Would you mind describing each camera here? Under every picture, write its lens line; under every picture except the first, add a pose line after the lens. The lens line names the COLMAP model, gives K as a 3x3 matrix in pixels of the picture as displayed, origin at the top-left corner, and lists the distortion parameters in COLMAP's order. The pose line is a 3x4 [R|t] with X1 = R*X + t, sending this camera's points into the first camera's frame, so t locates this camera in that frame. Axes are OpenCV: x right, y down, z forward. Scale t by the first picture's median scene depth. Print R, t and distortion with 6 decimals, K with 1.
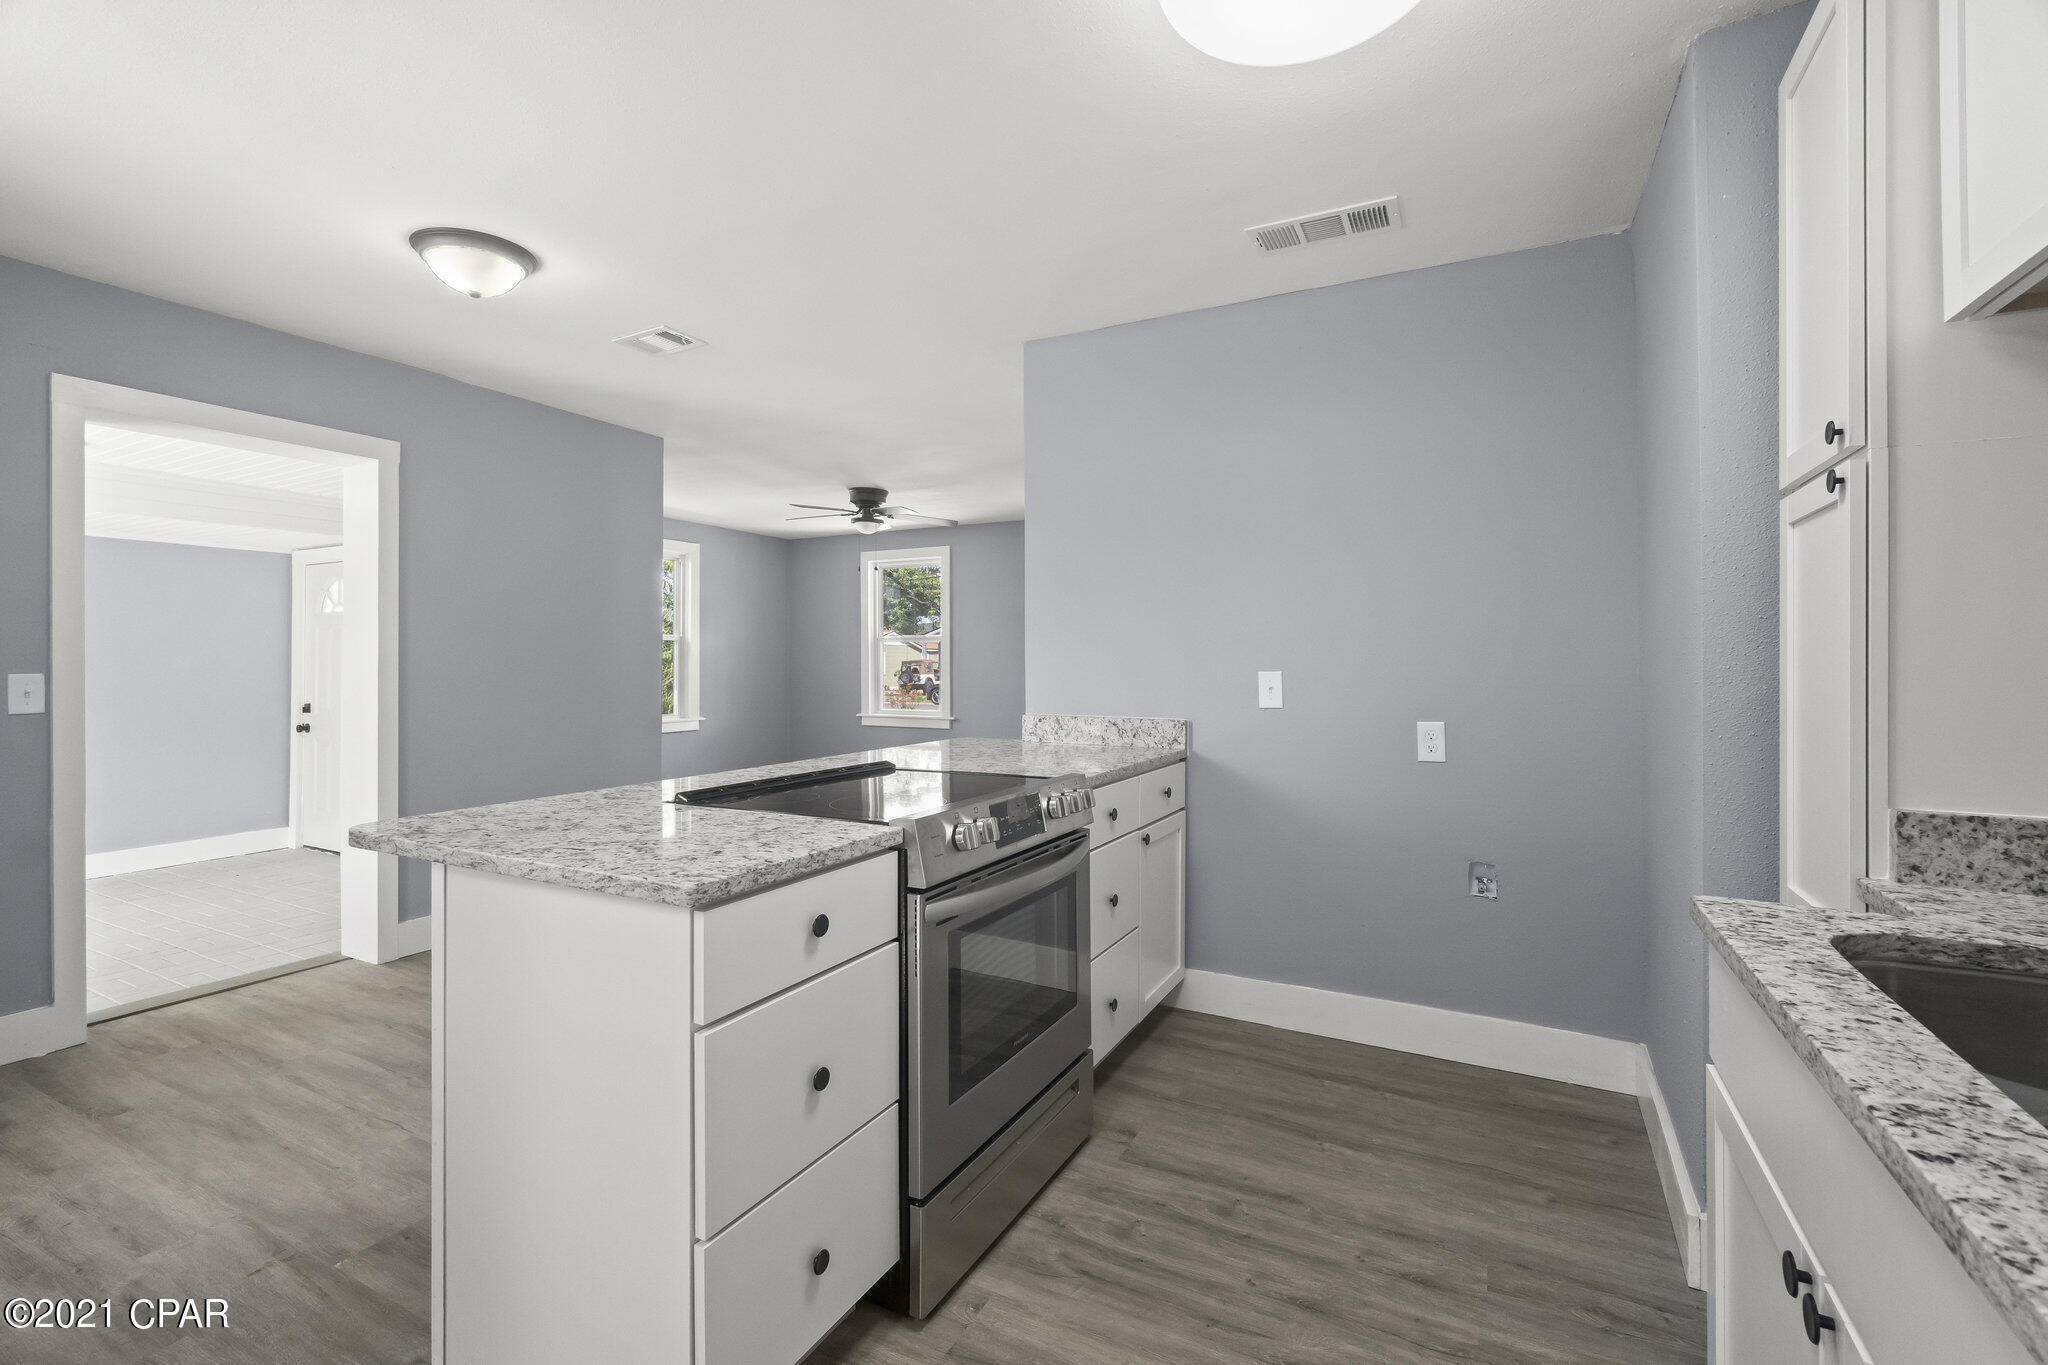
lens RADIAL K [[886.1, 0, 1027.5], [0, 886.1, 670.2], [0, 0, 1]] dist [0.000964, 0.000575]
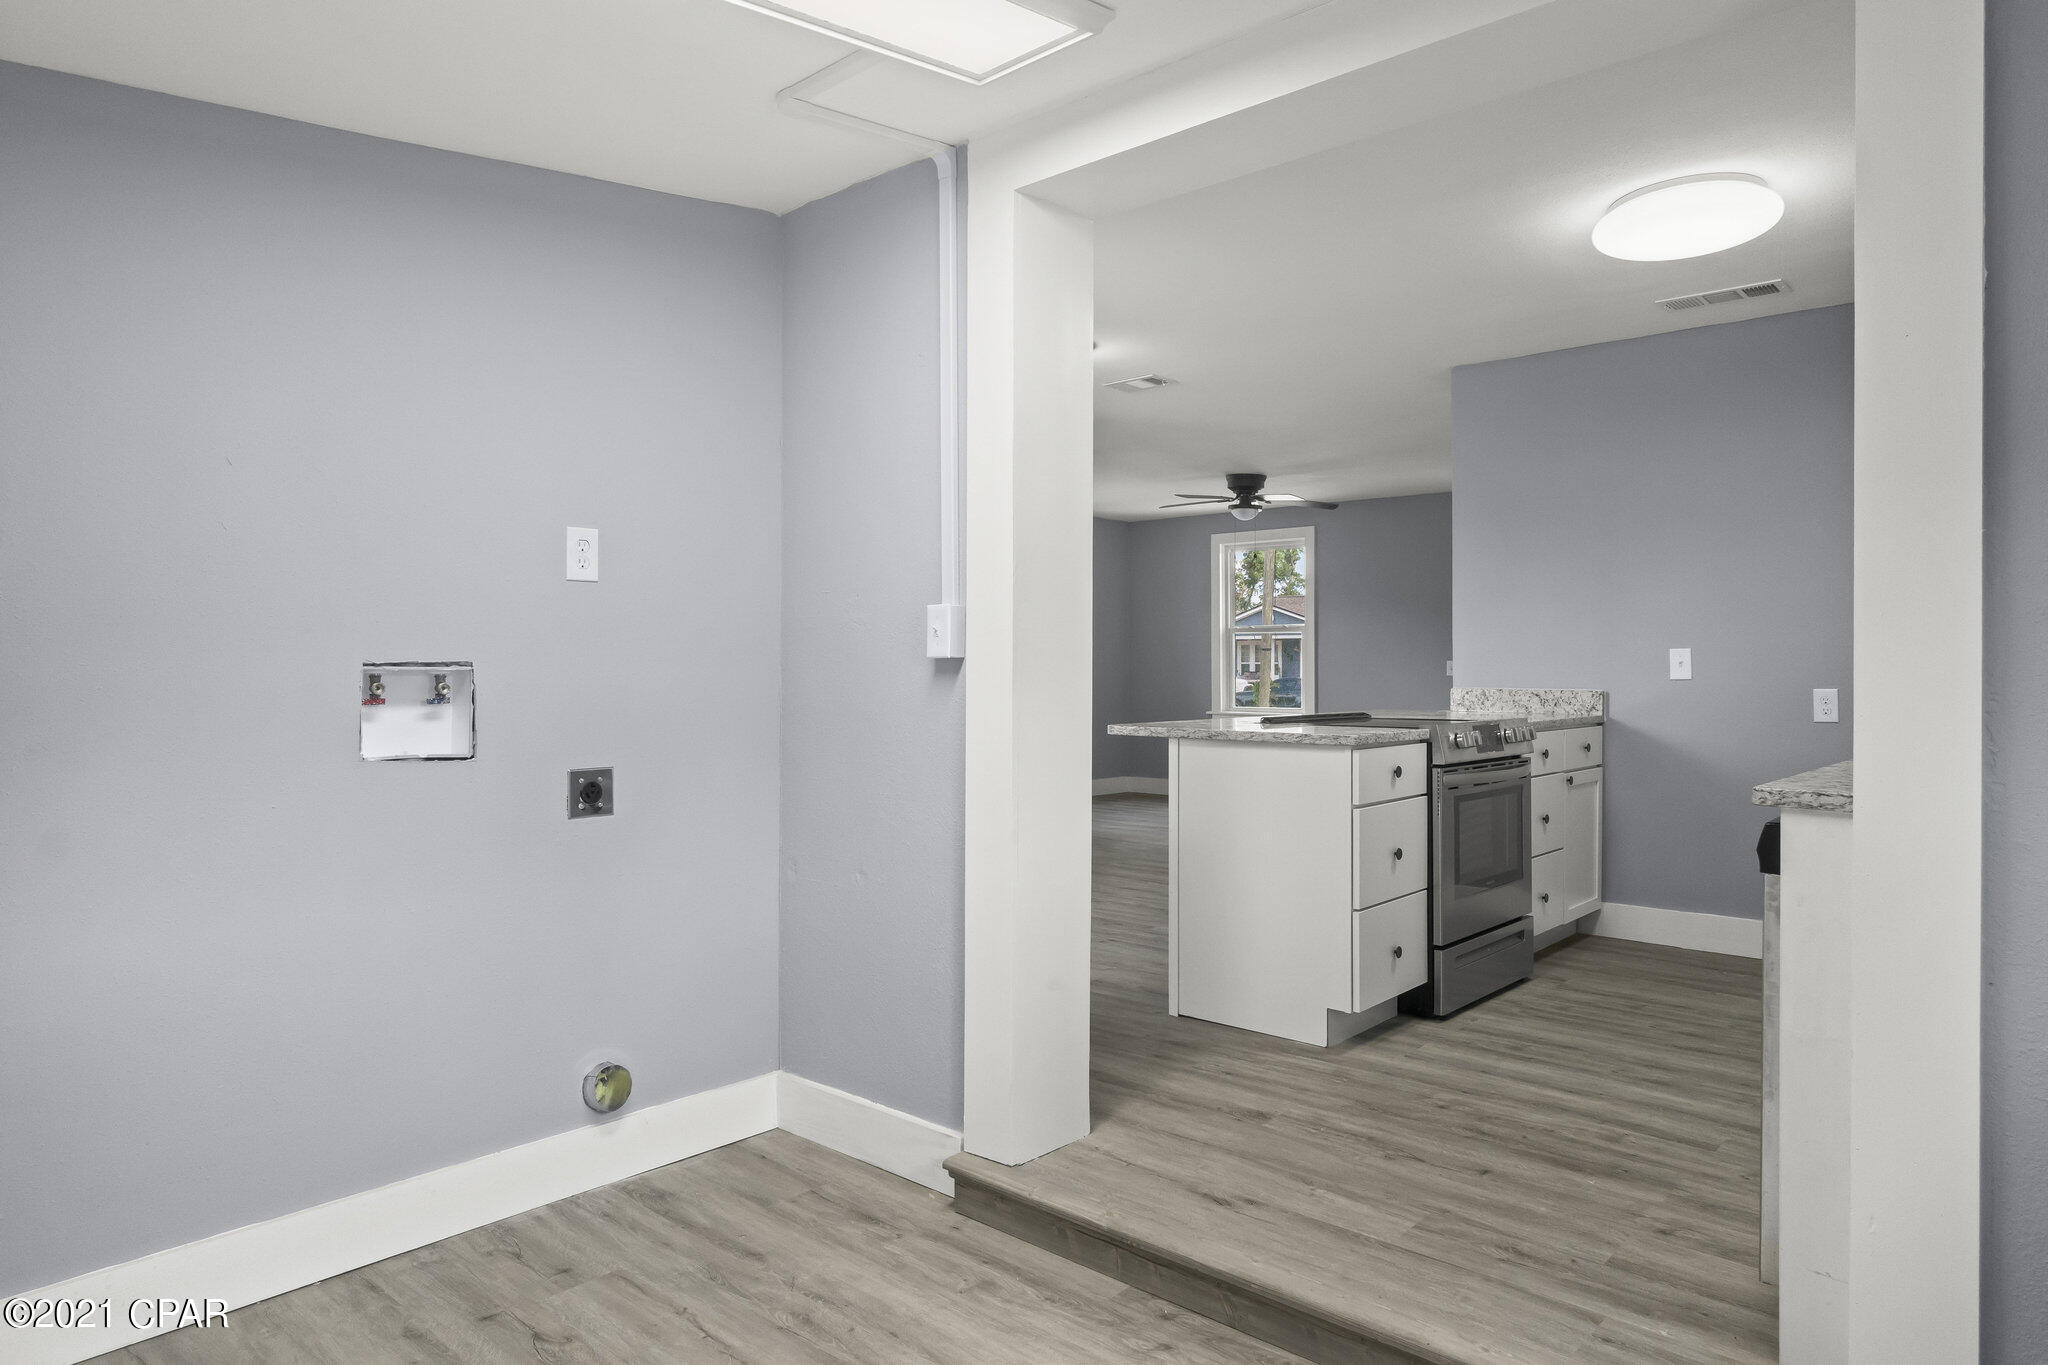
lens RADIAL K [[1237.2, 0, 1030.2], [0, 1237.2, 672.1], [0, 0, 1]] dist [-0.002140, 0.000688]
pose [[0.970110, 0.003784, -0.242636, -0.171269], [-0.005147, 0.999974, -0.004985, 0.046089], [0.242611, 0.006085, 0.970105, -0.828102]]
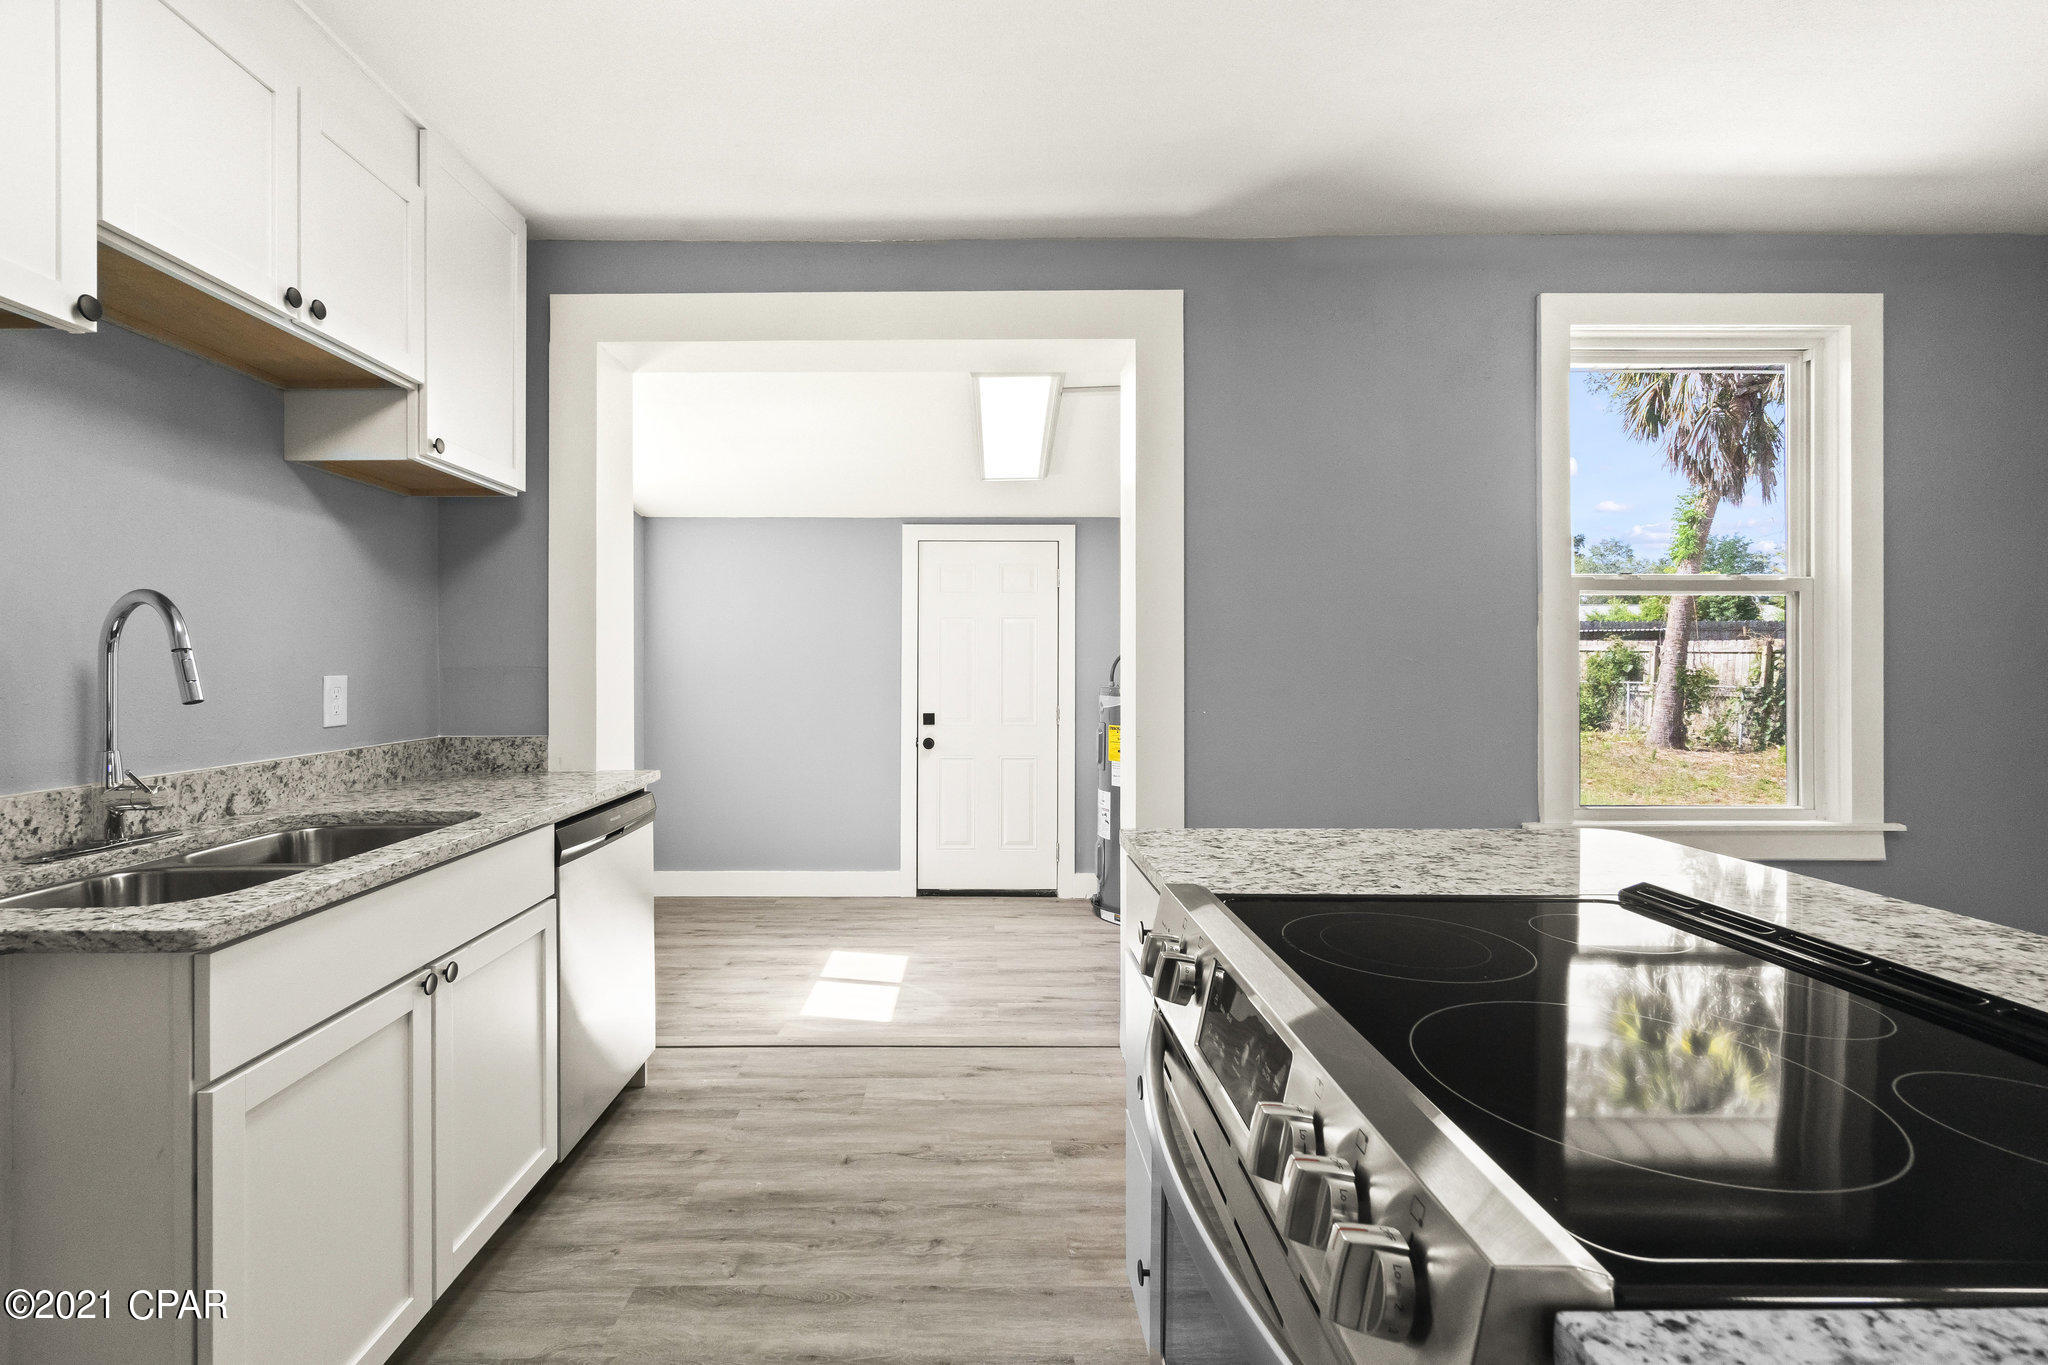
lens RADIAL K [[908.0, 0, 974.8], [0, 908.0, 660.5], [0, 0, 1]] dist [-0.000257, 0.000175]
pose [[-0.883628, 0.000303, -0.468189, 0.195569], [-0.001191, 0.999995, 0.002895, -0.008257], [0.468188, 0.003115, -0.883623, 0.869688]]
